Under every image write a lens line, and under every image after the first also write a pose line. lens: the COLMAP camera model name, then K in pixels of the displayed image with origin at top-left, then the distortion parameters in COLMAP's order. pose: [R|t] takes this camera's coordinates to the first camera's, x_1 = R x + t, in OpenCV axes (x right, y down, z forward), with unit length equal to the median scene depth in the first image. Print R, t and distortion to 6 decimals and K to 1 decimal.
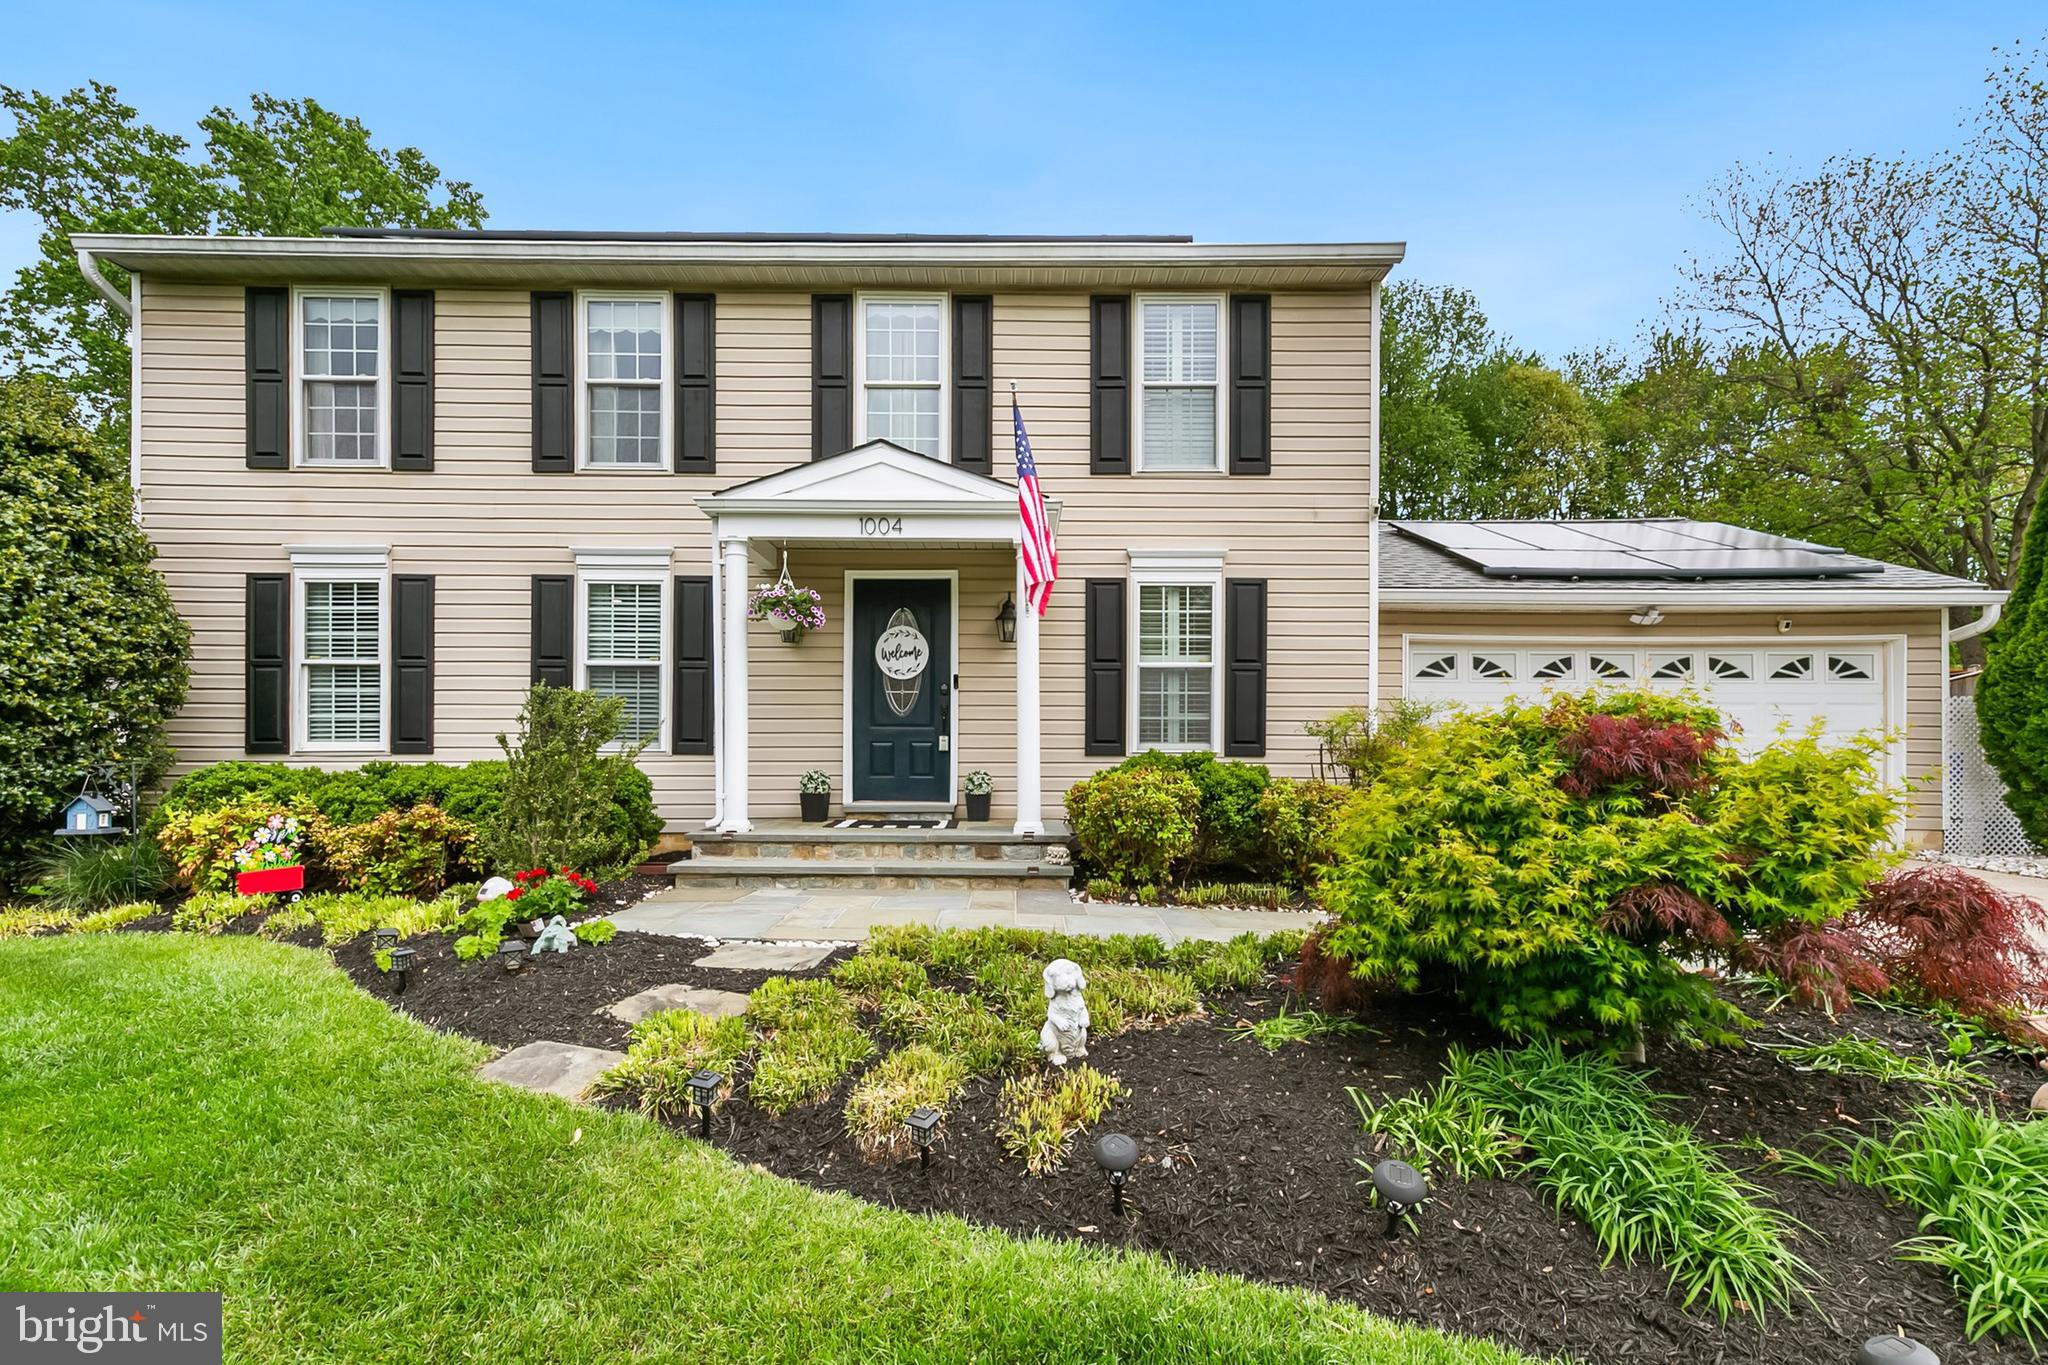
lens RADIAL K [[937.7, 0, 1028.6], [0, 937.7, 761.7], [0, 0, 1]] dist [0.011738, 0.000130]
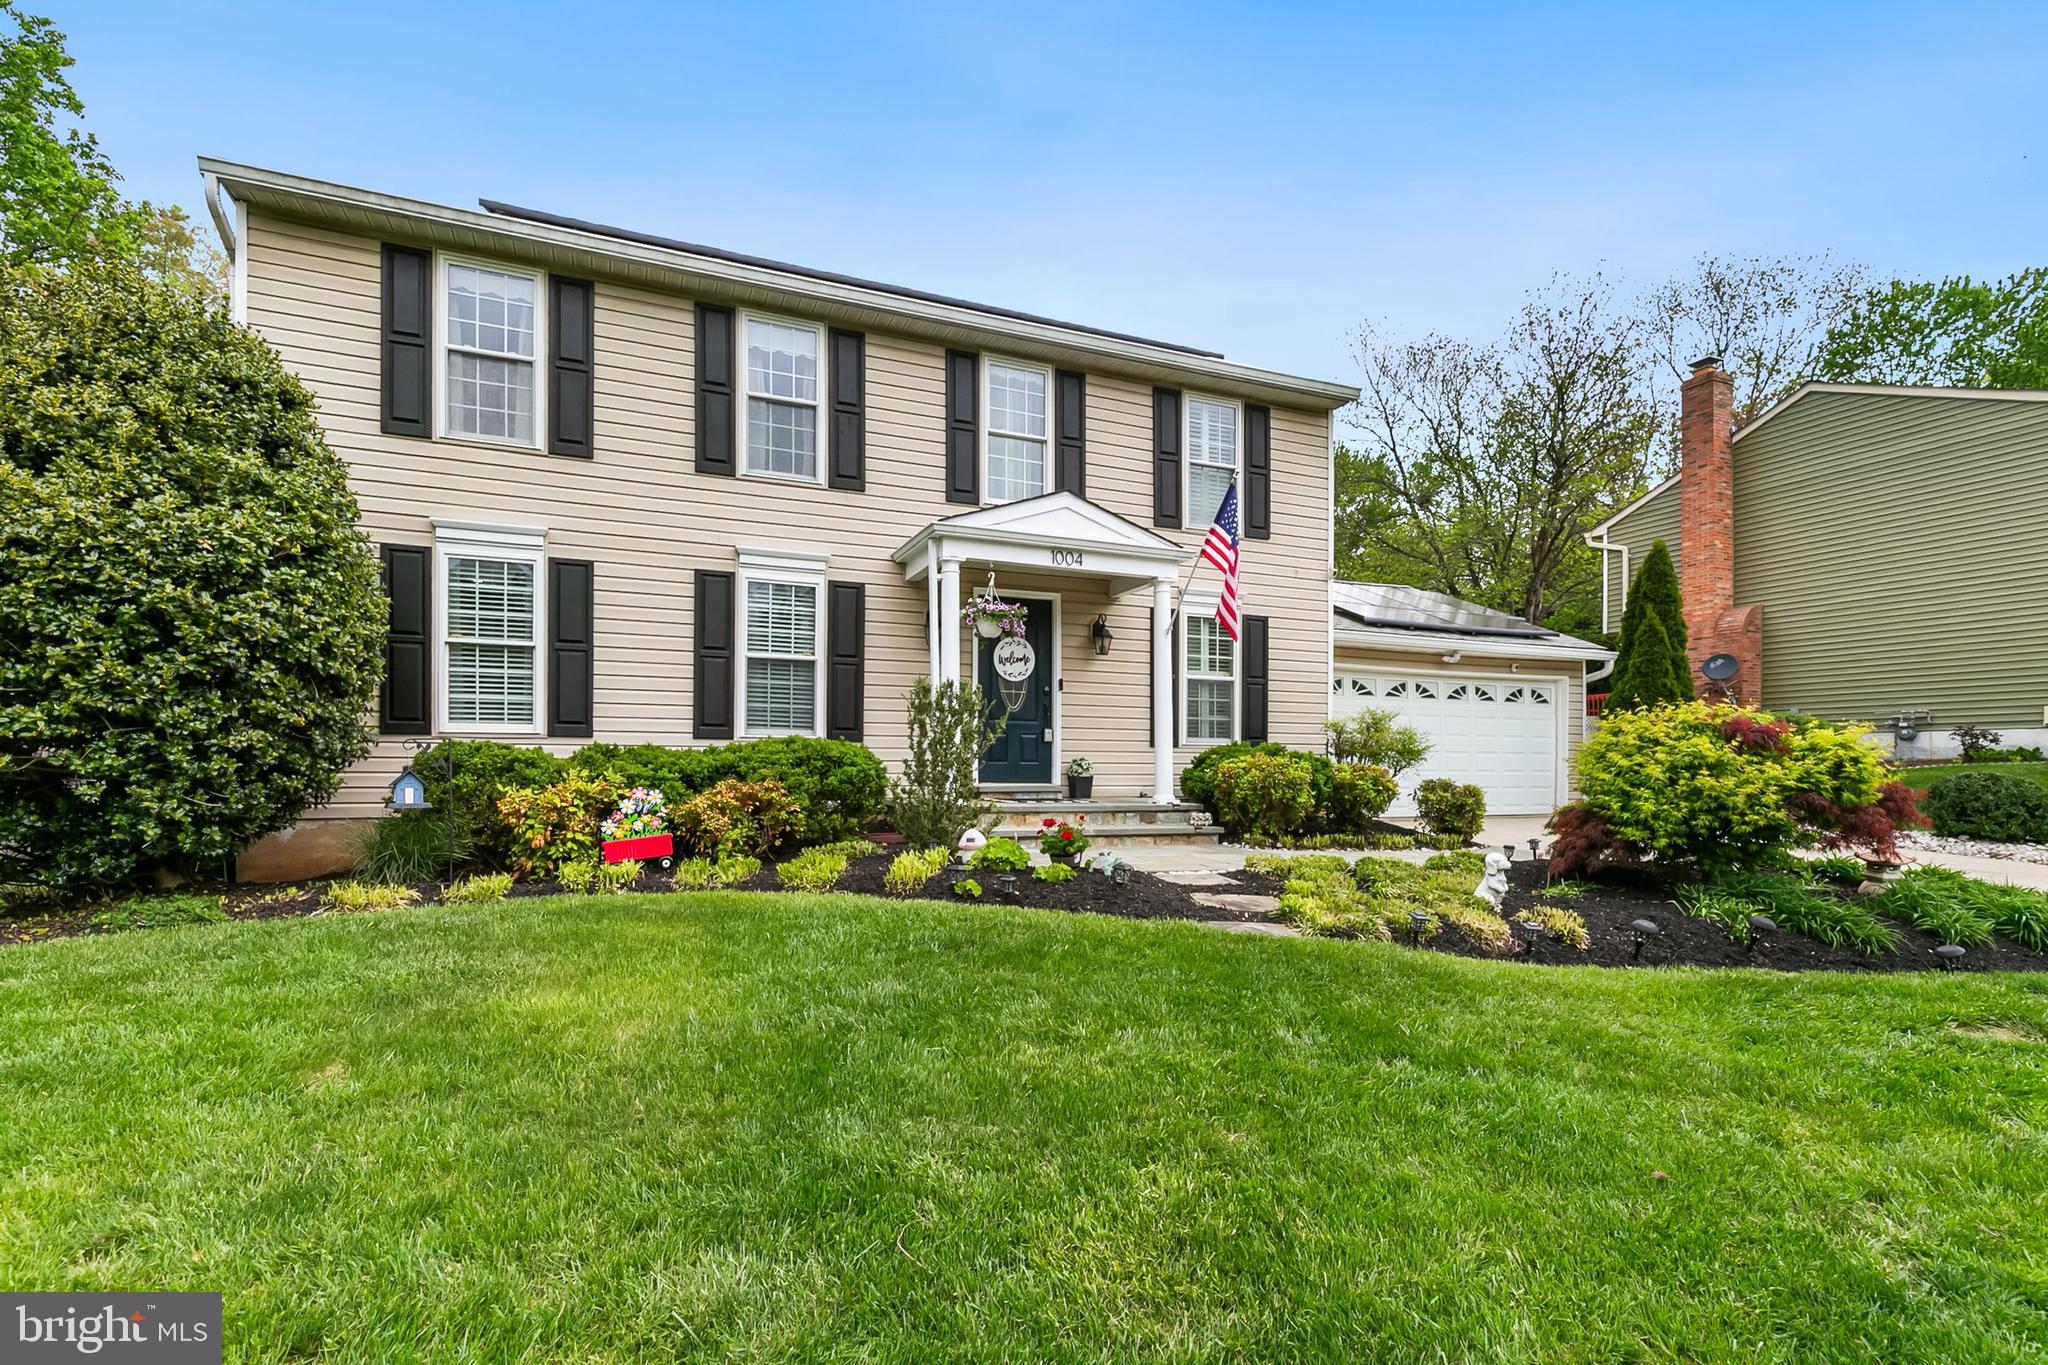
lens RADIAL K [[937.7, 0, 1029.2], [0, 937.7, 763.1], [0, 0, 1]] dist [0.011738, 0.000130]
pose [[0.923930, 0.004078, 0.382540, -0.577730], [-0.000251, 0.999949, -0.010054, 0.028483], [-0.382561, 0.009193, 0.923884, -0.109973]]
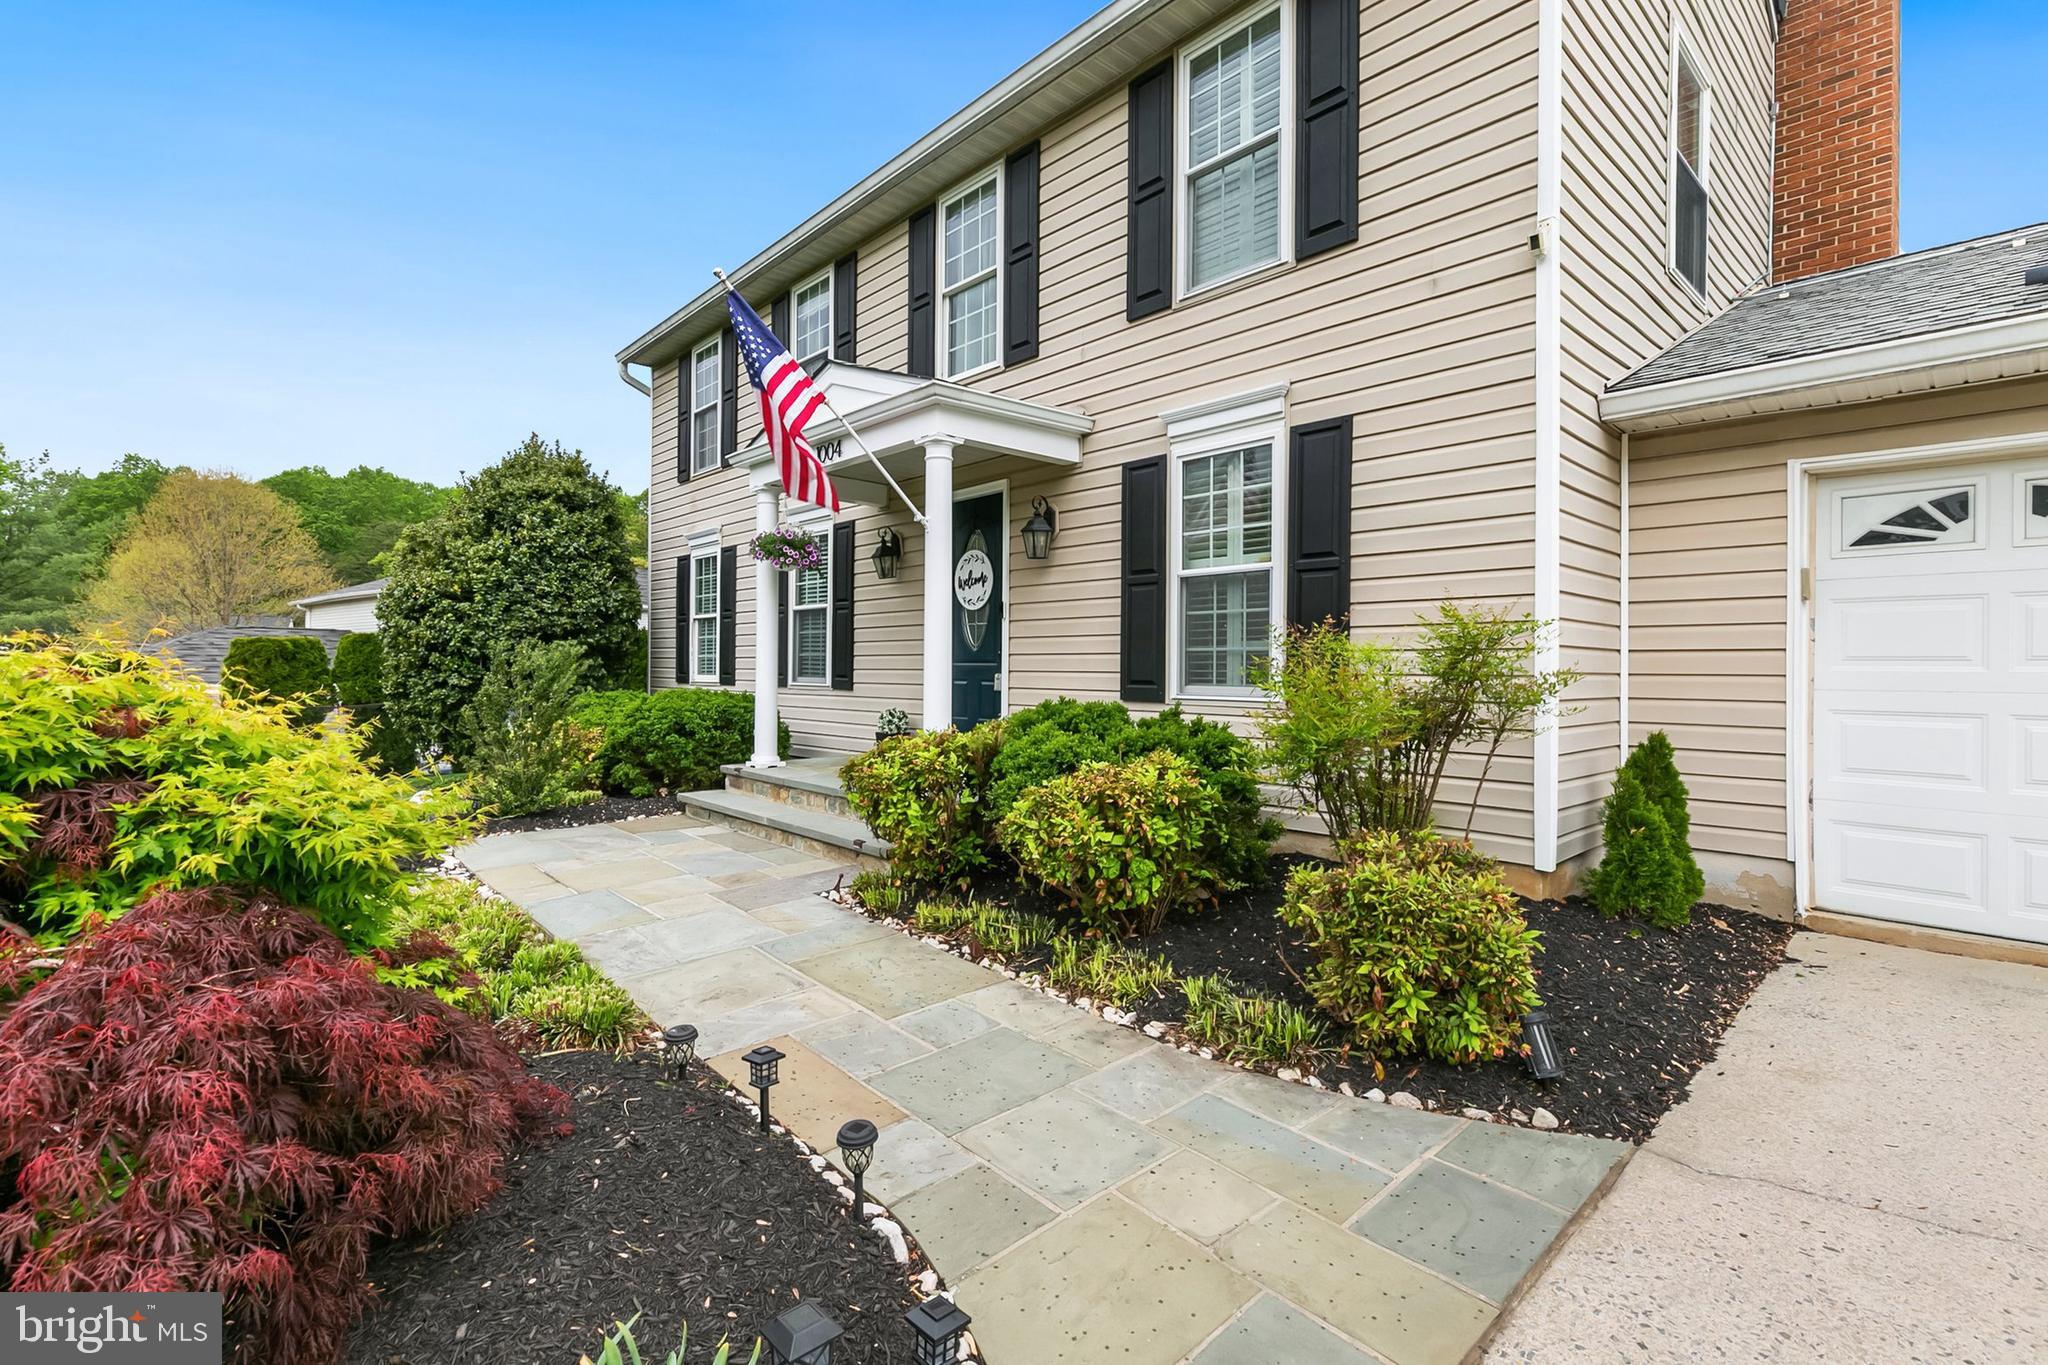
lens RADIAL K [[937.7, 0, 1035.7], [0, 937.7, 661.7], [0, 0, 1]] dist [0.011738, 0.000130]
pose [[0.673751, -0.005528, -0.738938, 0.565316], [-0.010960, 0.999787, -0.017472, -0.024178], [0.738877, 0.019871, 0.673547, 0.449334]]
